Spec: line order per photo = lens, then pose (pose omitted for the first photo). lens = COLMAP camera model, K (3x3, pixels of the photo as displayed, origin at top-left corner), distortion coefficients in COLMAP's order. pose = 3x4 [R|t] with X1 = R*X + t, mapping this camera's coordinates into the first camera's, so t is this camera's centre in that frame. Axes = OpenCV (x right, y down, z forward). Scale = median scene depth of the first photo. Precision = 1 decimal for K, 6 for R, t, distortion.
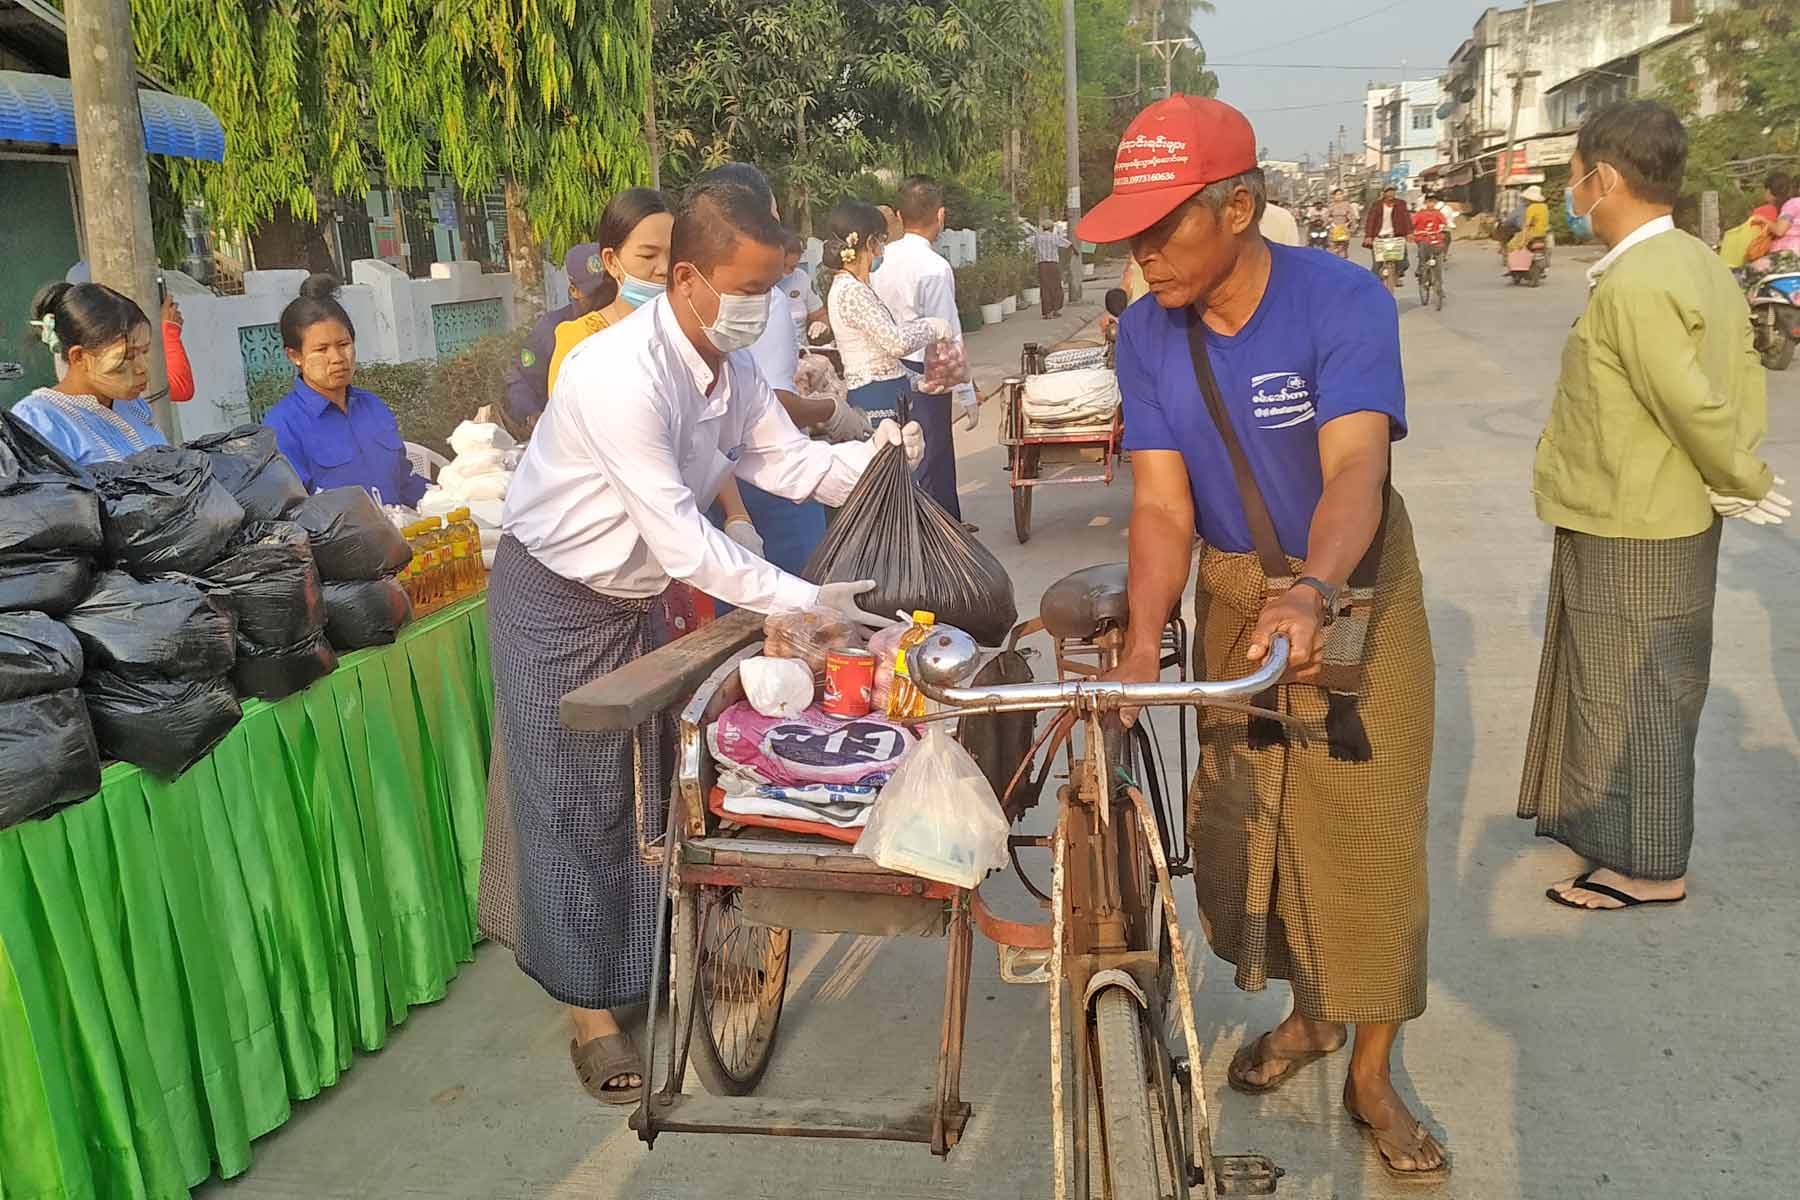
lens RADIAL K [[1621.1, 0, 846.5], [0, 1621.1, 599.0], [0, 0, 1]] dist [0.034261, -0.057566]
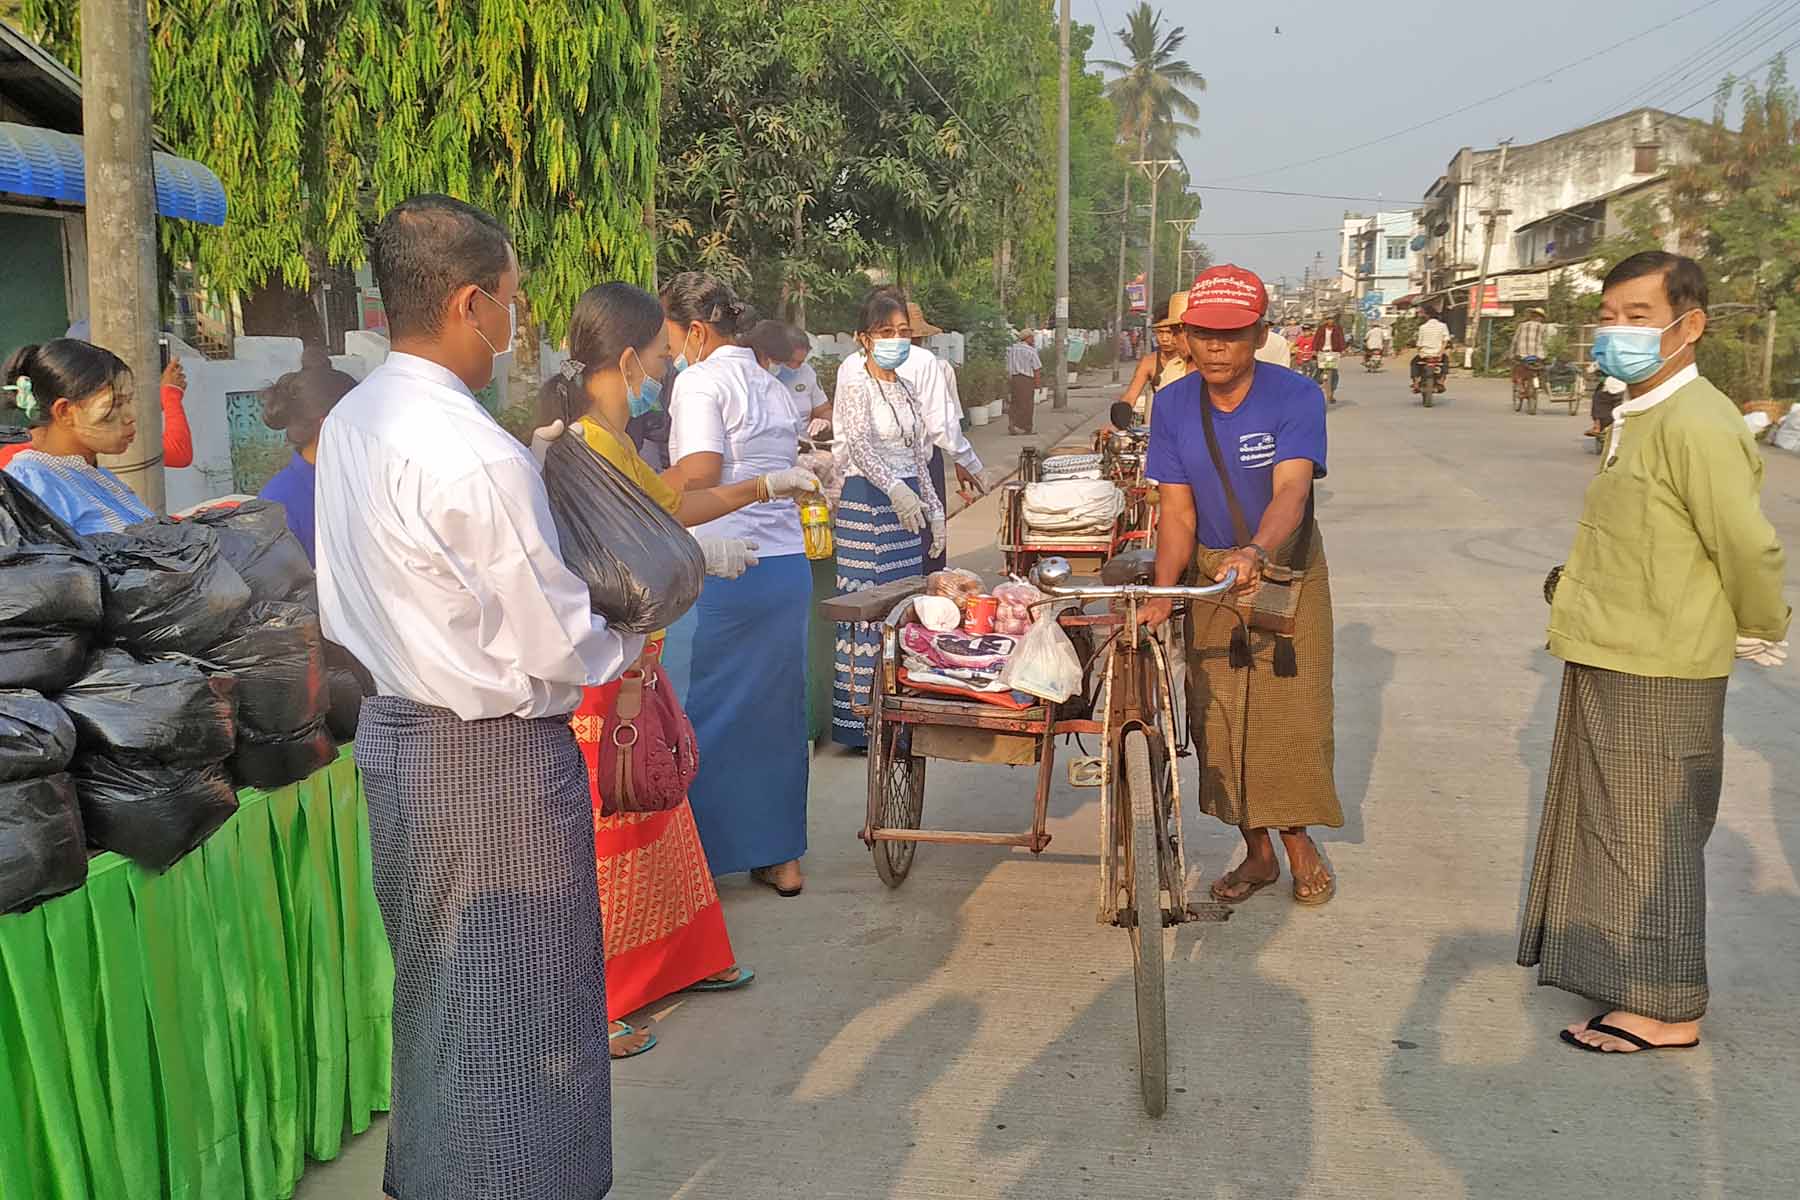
lens RADIAL K [[1613.5, 0, 900.0], [0, 1613.5, 600.0], [0, 0, 1]] dist [0.080871, -0.170701]
pose [[0.997763, 0.045364, 0.049113, -0.007893], [-0.042501, 0.997420, -0.057845, -0.002030], [-0.051610, 0.055628, 0.997117, 0.005665]]
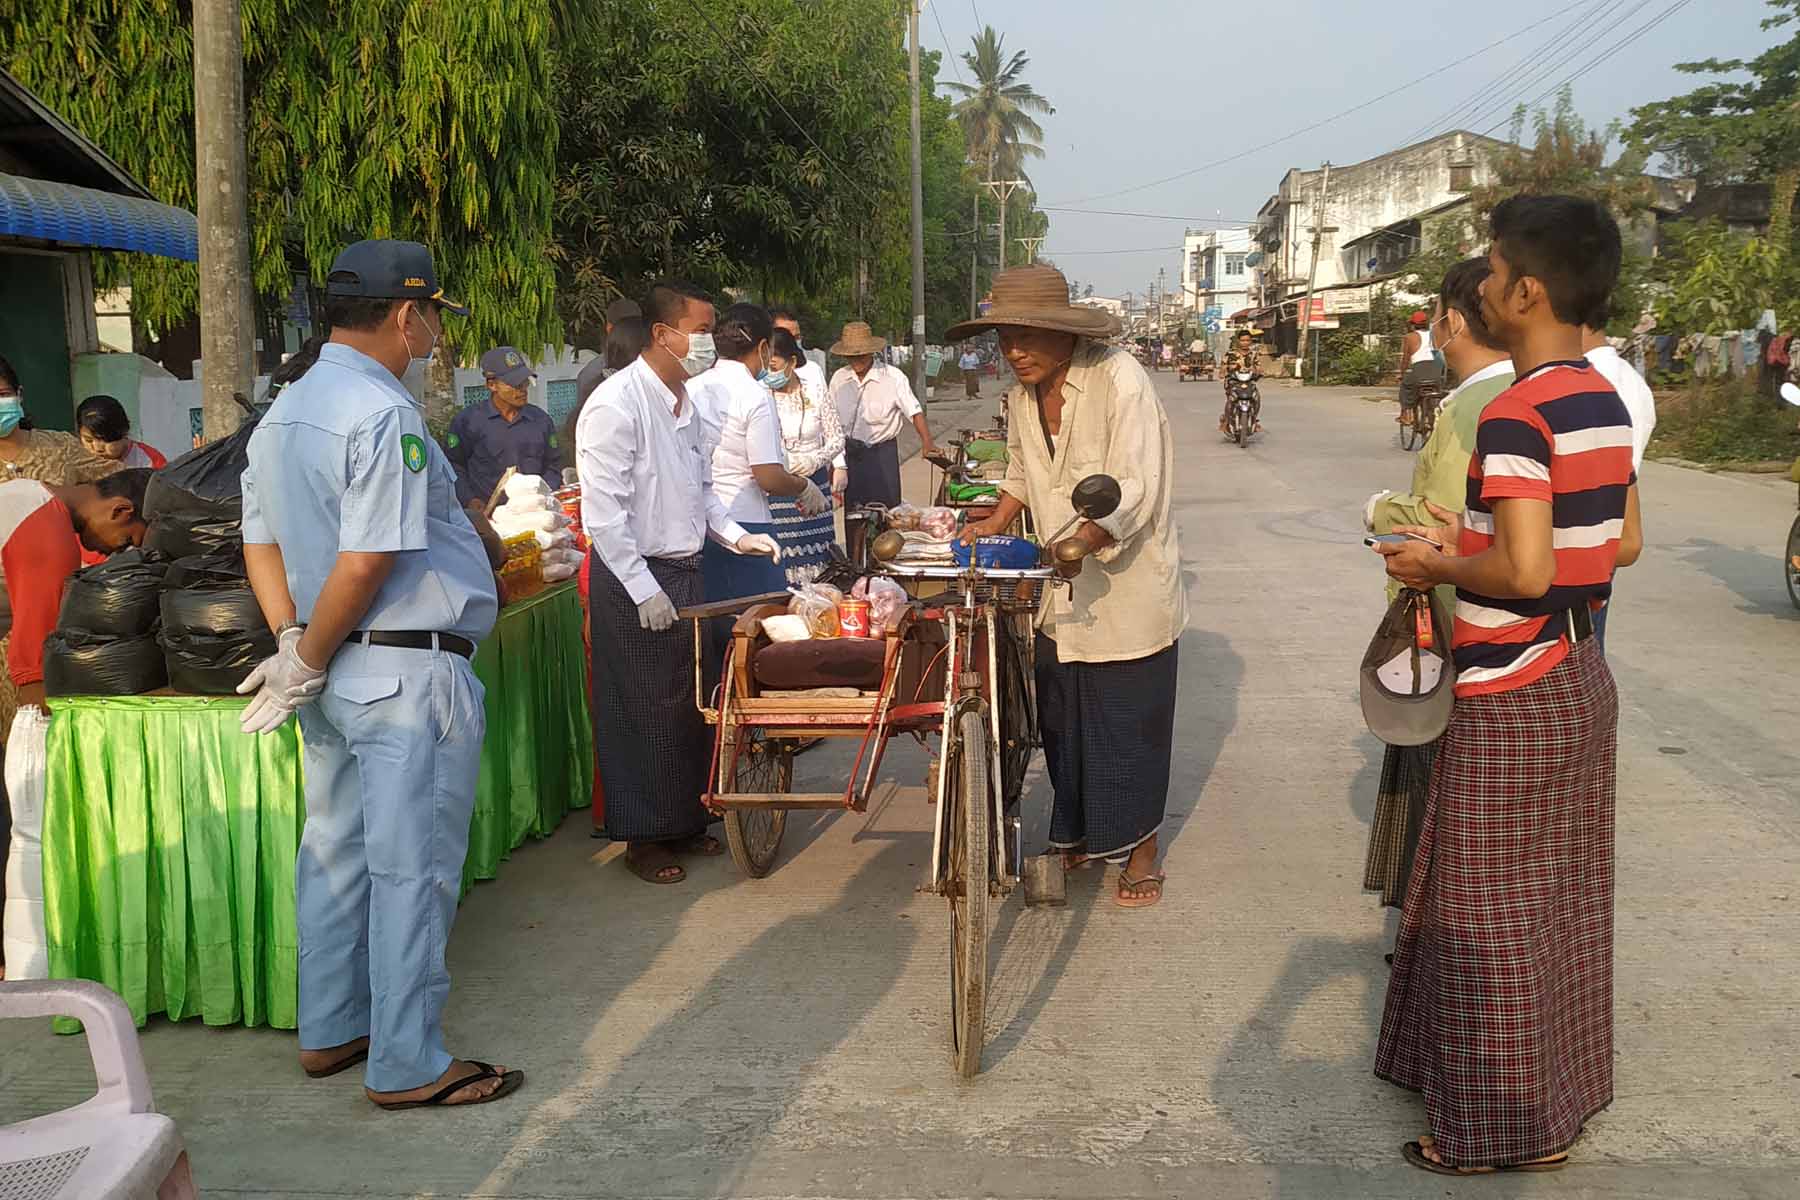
lens RADIAL K [[1613.5, 0, 900.0], [0, 1613.5, 600.0], [0, 0, 1]] dist [0.080871, -0.170701]
pose [[0.990846, 0.020033, 0.133504, -0.030354], [-0.010673, 0.997458, -0.070459, 0.027415], [-0.134576, 0.068389, 0.988540, -0.115752]]
